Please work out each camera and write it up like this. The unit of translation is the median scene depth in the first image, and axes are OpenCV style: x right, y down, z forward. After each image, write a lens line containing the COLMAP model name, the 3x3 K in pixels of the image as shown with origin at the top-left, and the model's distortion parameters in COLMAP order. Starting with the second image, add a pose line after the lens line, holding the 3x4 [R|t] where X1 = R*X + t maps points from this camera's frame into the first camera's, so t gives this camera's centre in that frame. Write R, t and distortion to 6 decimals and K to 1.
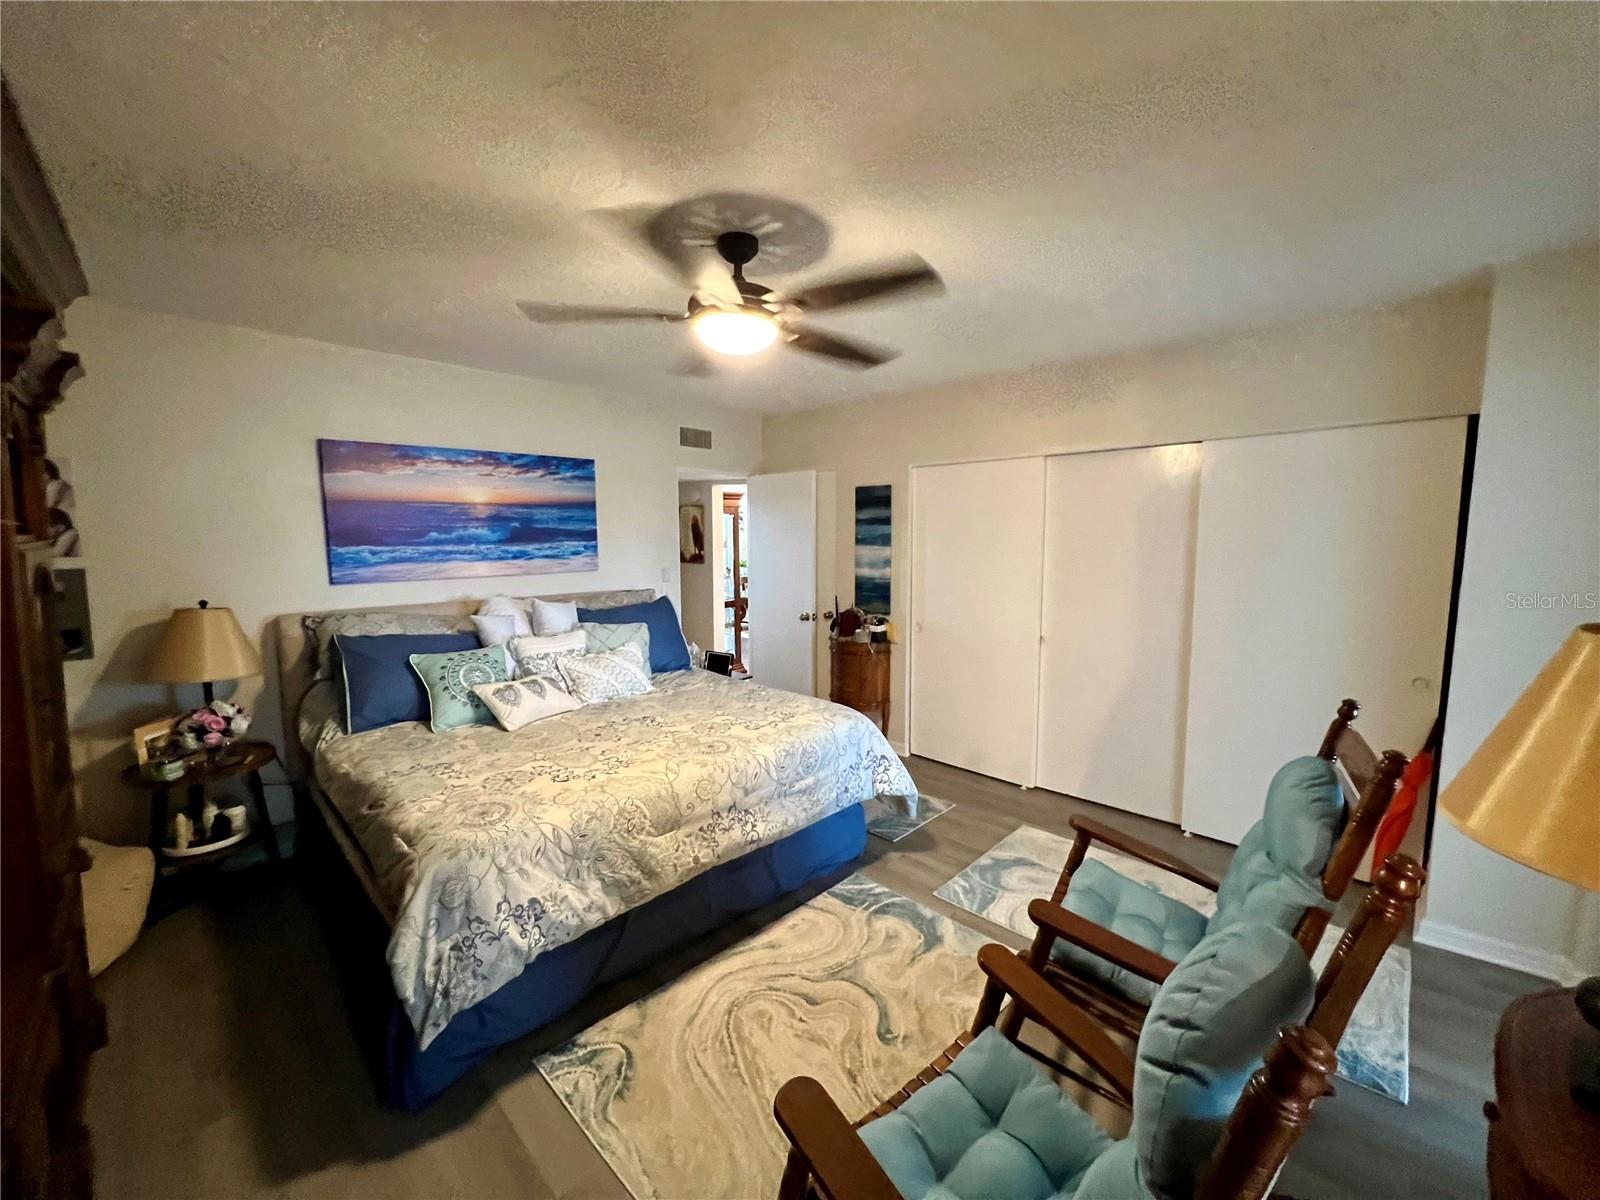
lens RADIAL K [[640.4, 0, 799.6], [0, 640.4, 597.1], [0, 0, 1]] dist [-0.001962, 0.000174]
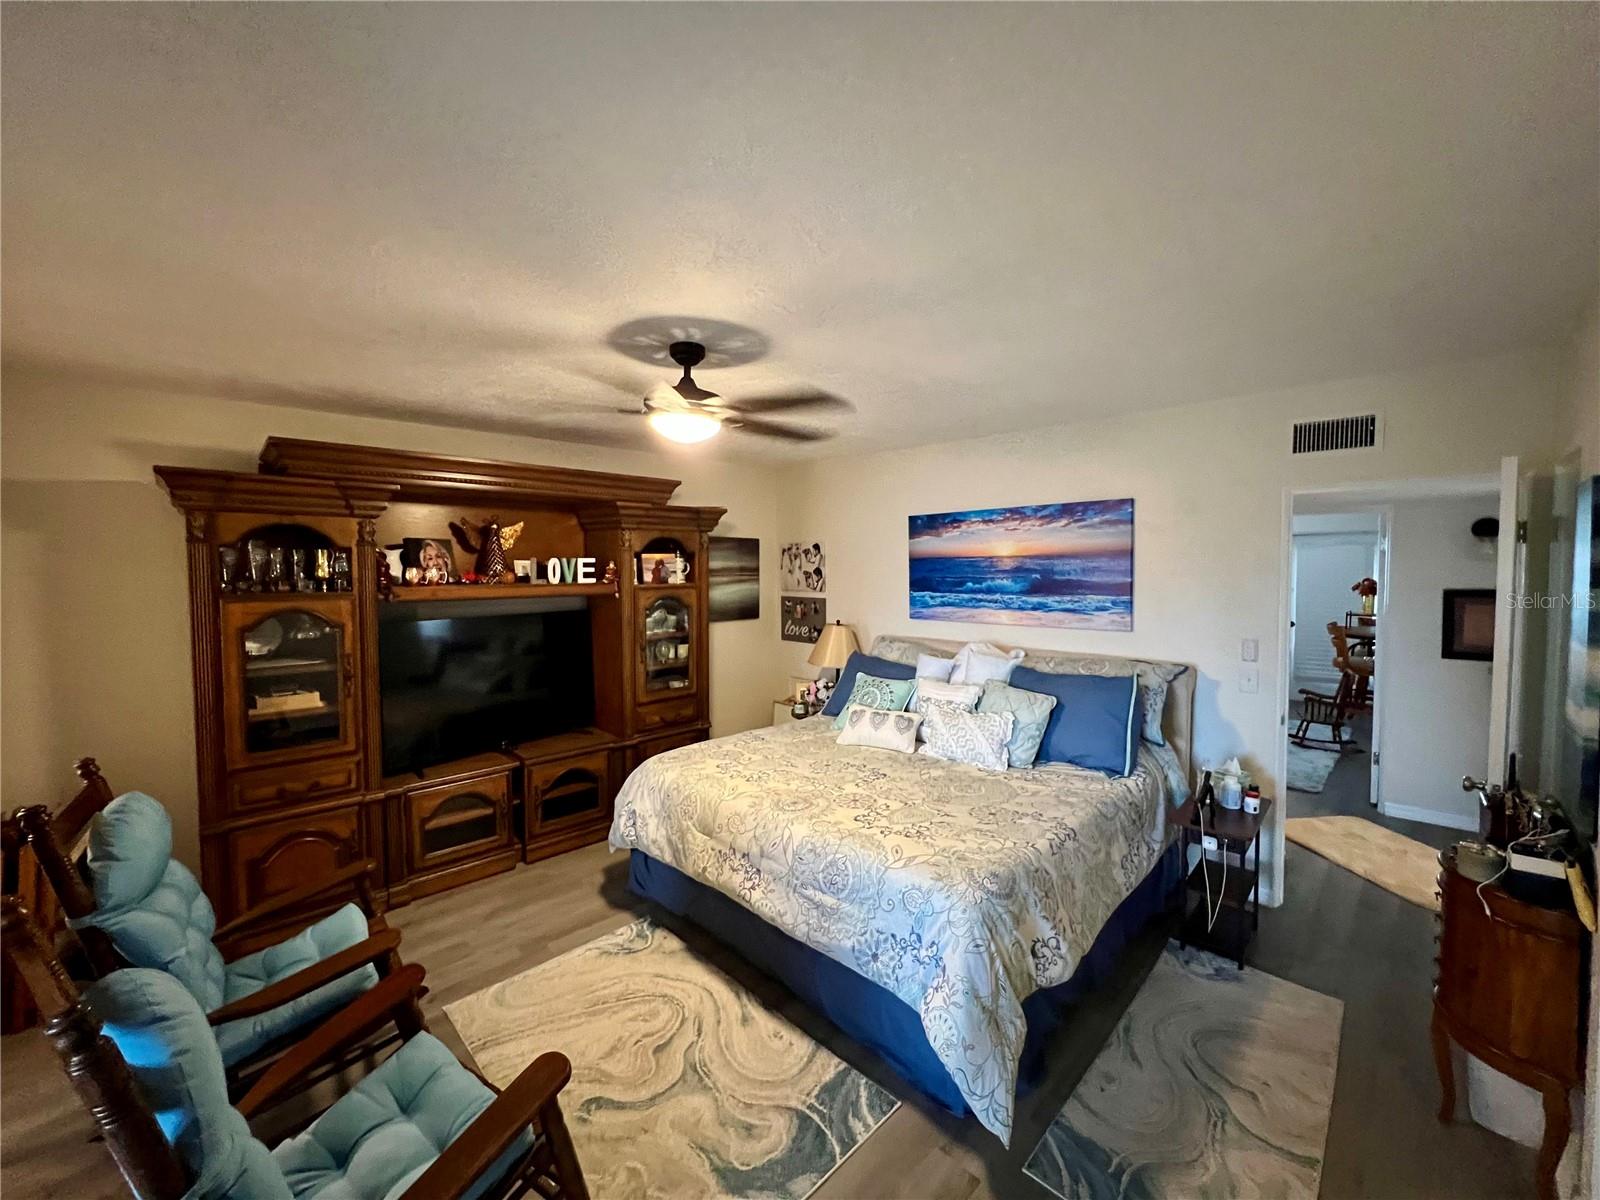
lens RADIAL K [[640.4, 0, 800.4], [0, 640.4, 598.1], [0, 0, 1]] dist [-0.001962, 0.000174]
pose [[-0.009180, 0.048922, -0.998760, 0.668806], [-0.100482, 0.993702, 0.049598, -0.109499], [0.994896, 0.100813, -0.004206, 0.765170]]
